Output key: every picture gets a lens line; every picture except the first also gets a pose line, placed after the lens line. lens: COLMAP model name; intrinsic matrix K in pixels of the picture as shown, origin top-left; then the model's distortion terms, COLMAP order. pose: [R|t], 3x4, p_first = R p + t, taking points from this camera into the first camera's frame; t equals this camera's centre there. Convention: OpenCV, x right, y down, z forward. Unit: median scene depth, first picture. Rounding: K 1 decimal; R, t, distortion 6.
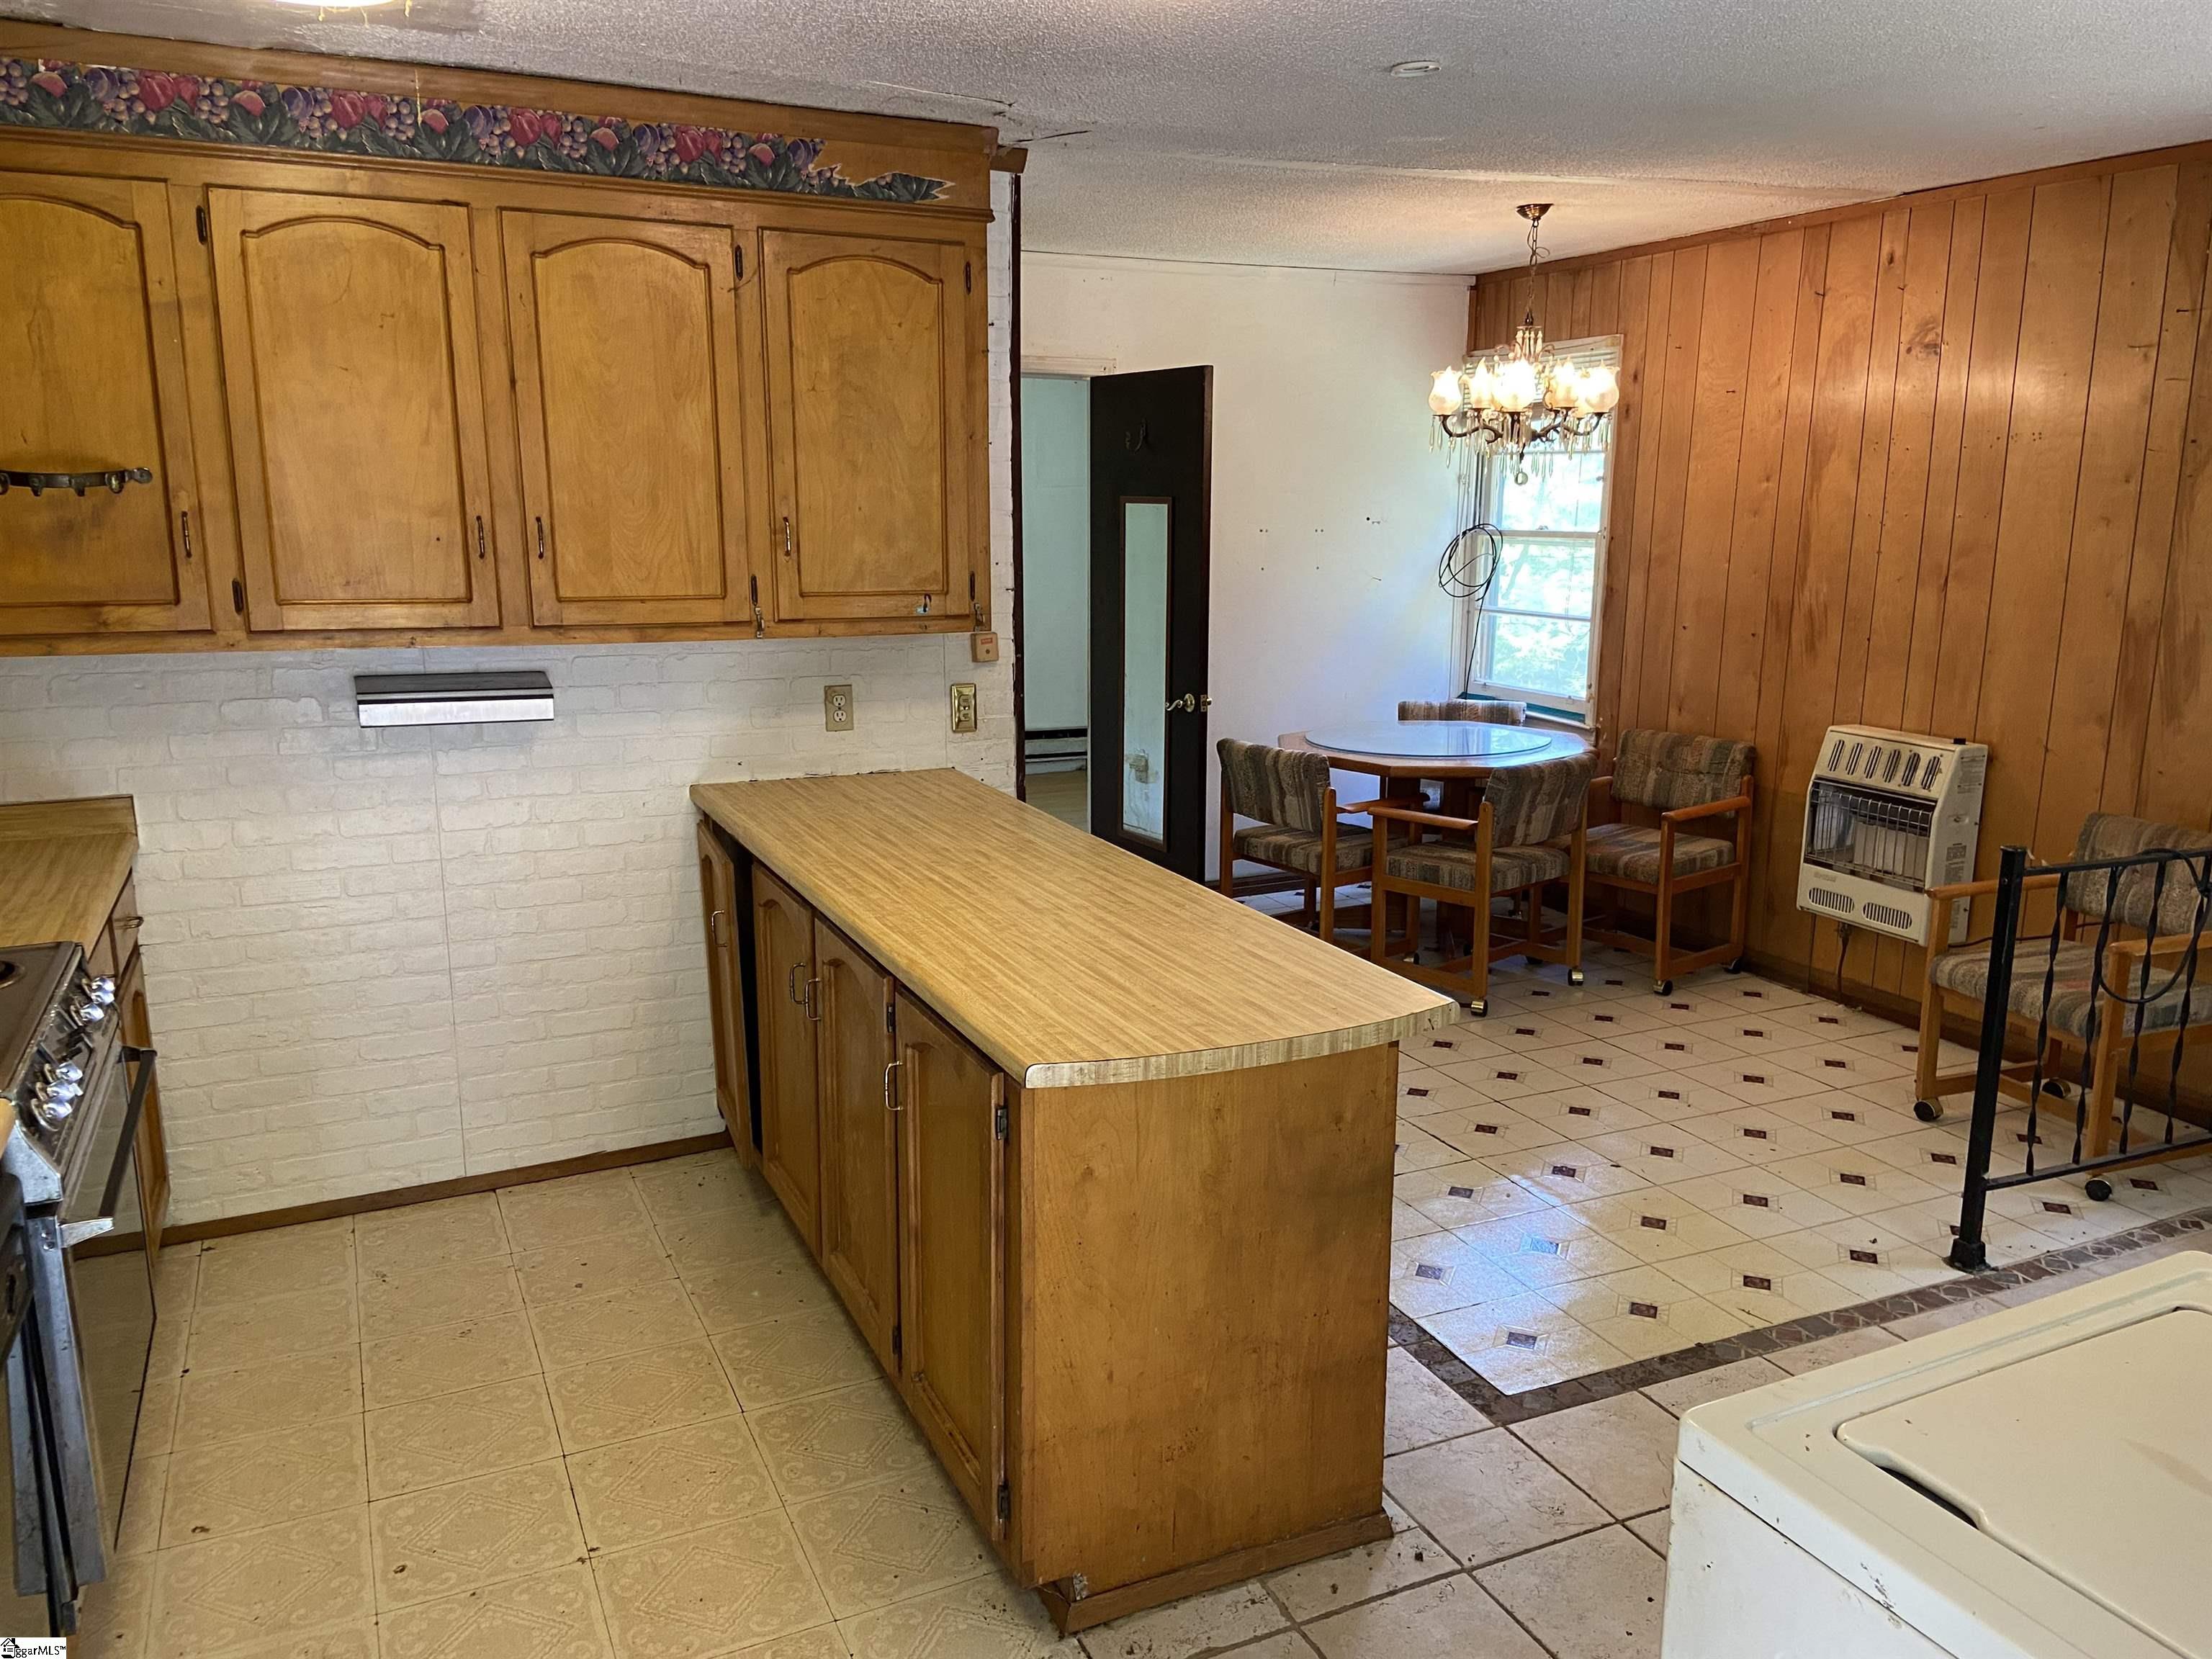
lens RADIAL K [[1664.5, 0, 1122.5], [0, 1664.5, 841.6], [0, 0, 1]] dist [0.101589, -0.109385]
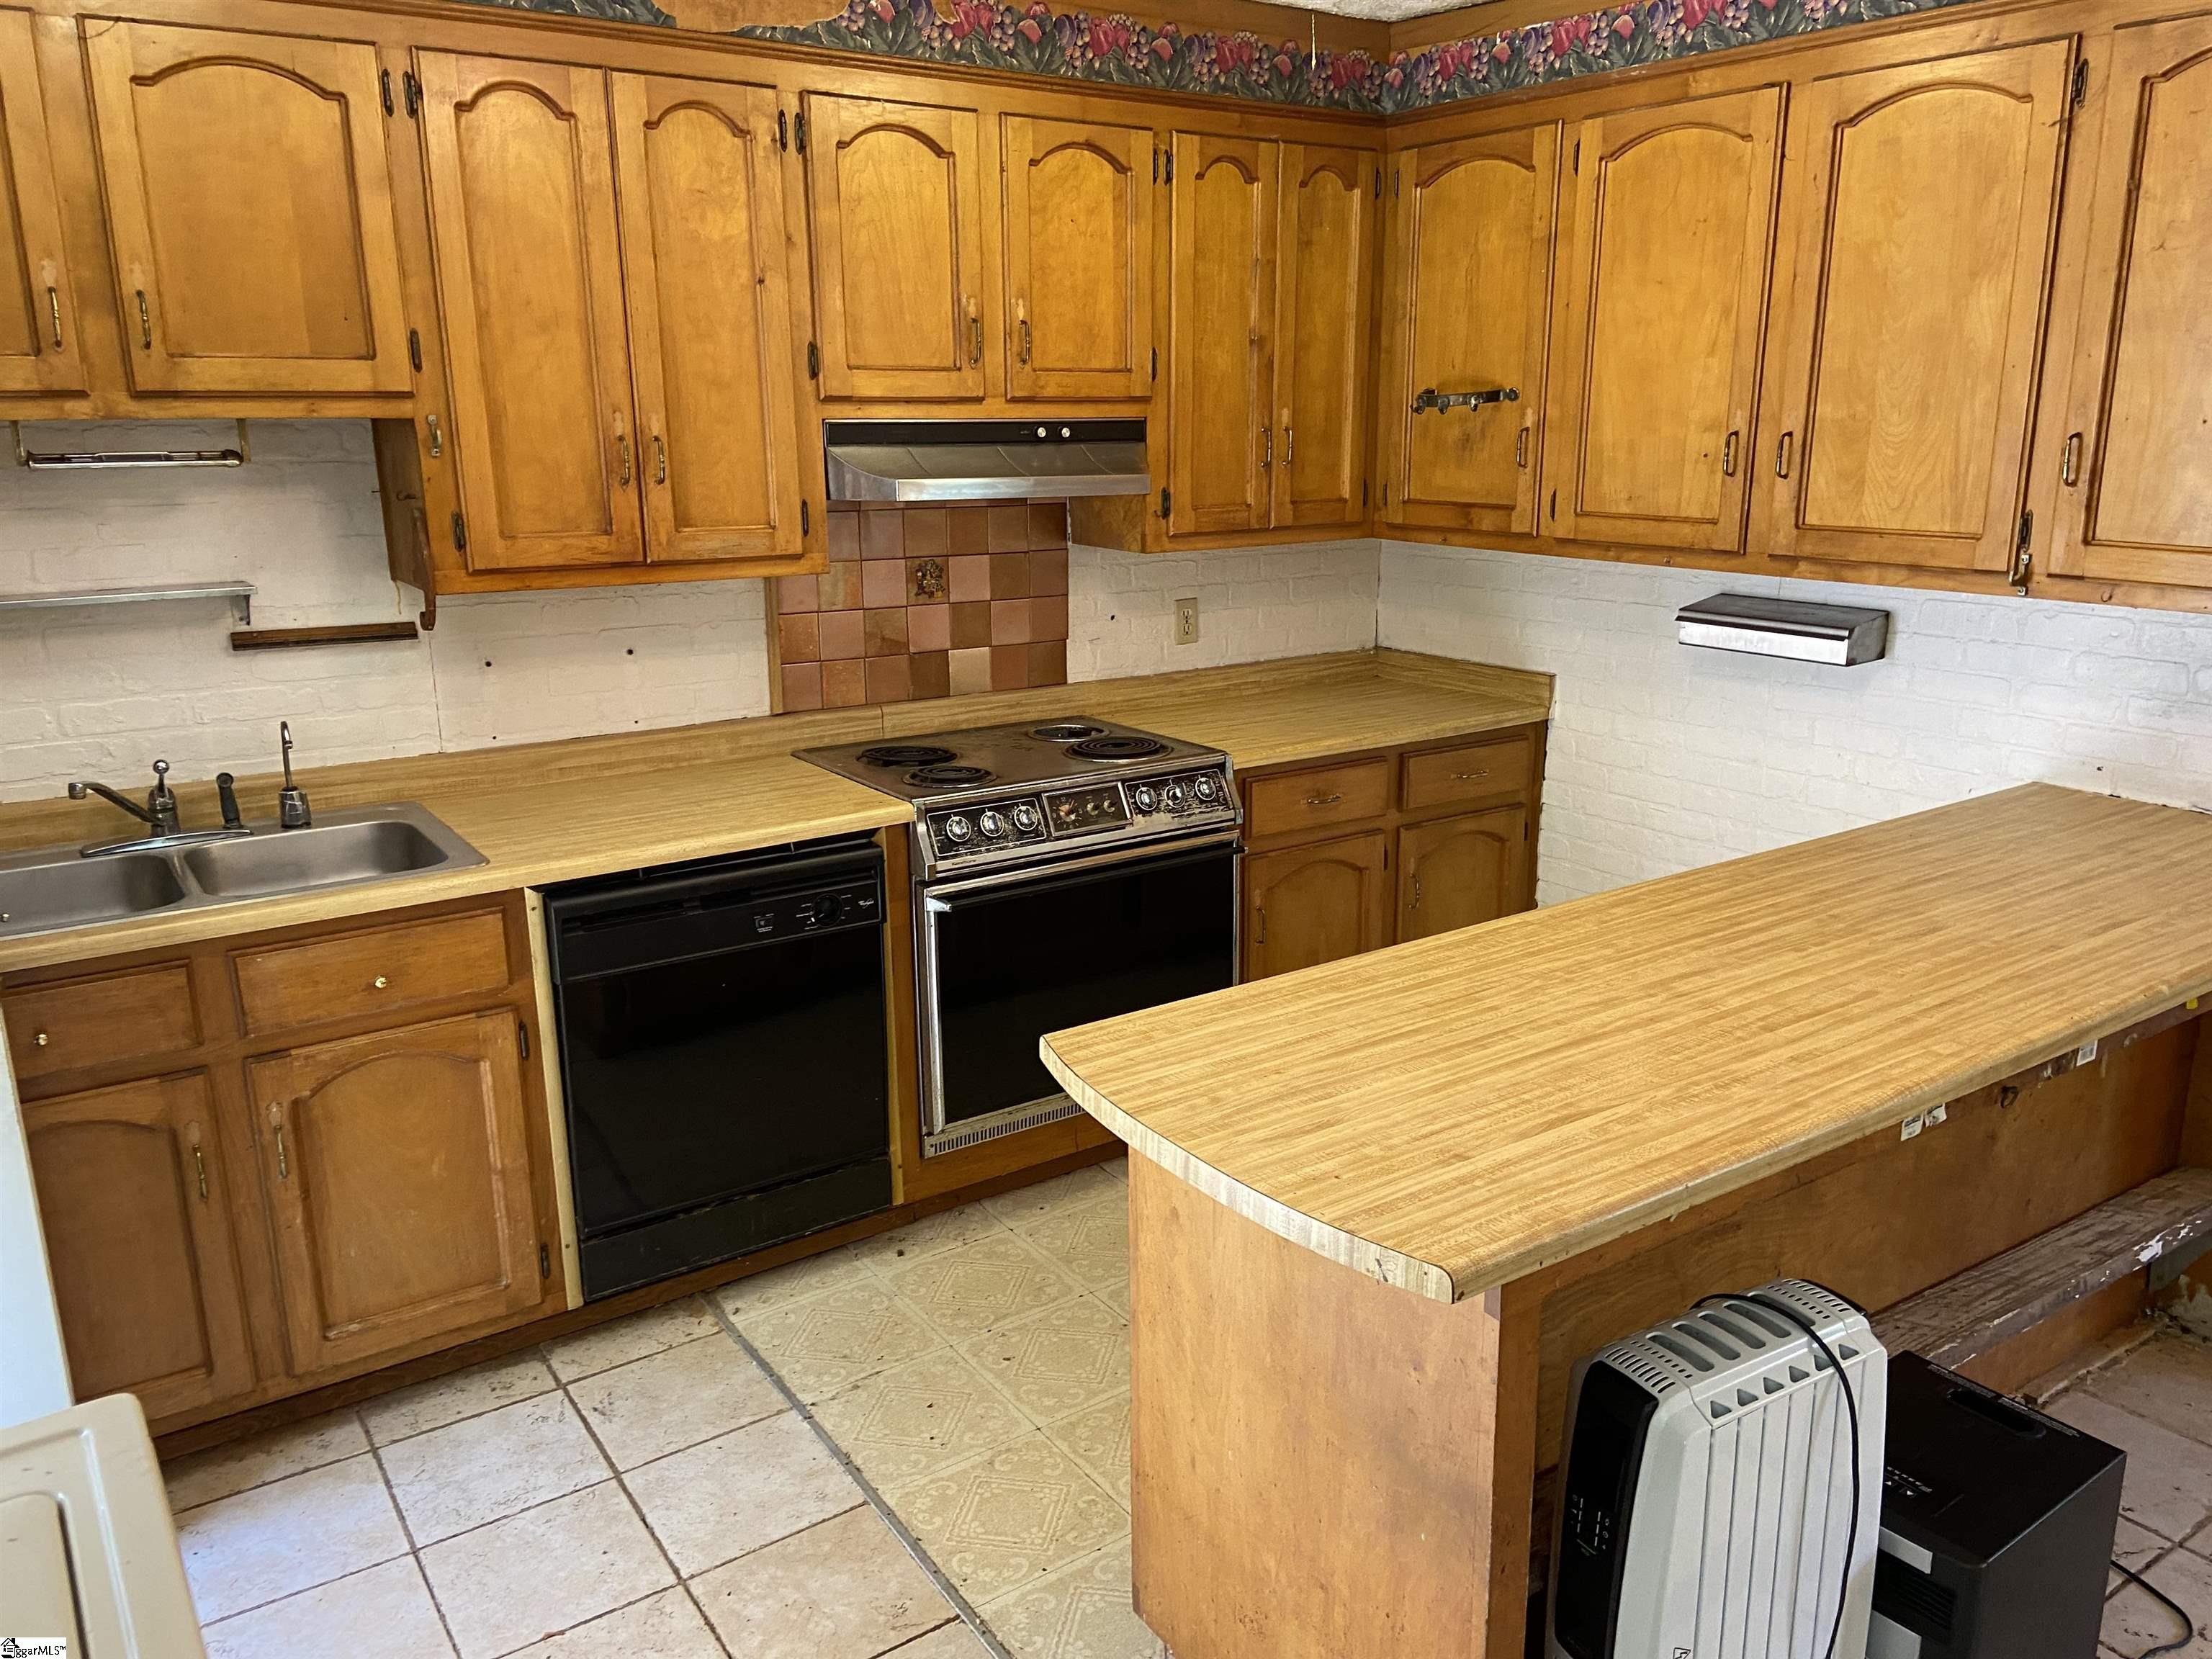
lens RADIAL K [[1664.5, 0, 1112.1], [0, 1664.5, 828.6], [0, 0, 1]] dist [0.101589, -0.109385]
pose [[0.152590, 0.241117, -0.958425, 0.536928], [-0.194479, 0.958145, 0.210083, -0.118292], [0.968965, 0.154337, 0.193095, 0.553086]]
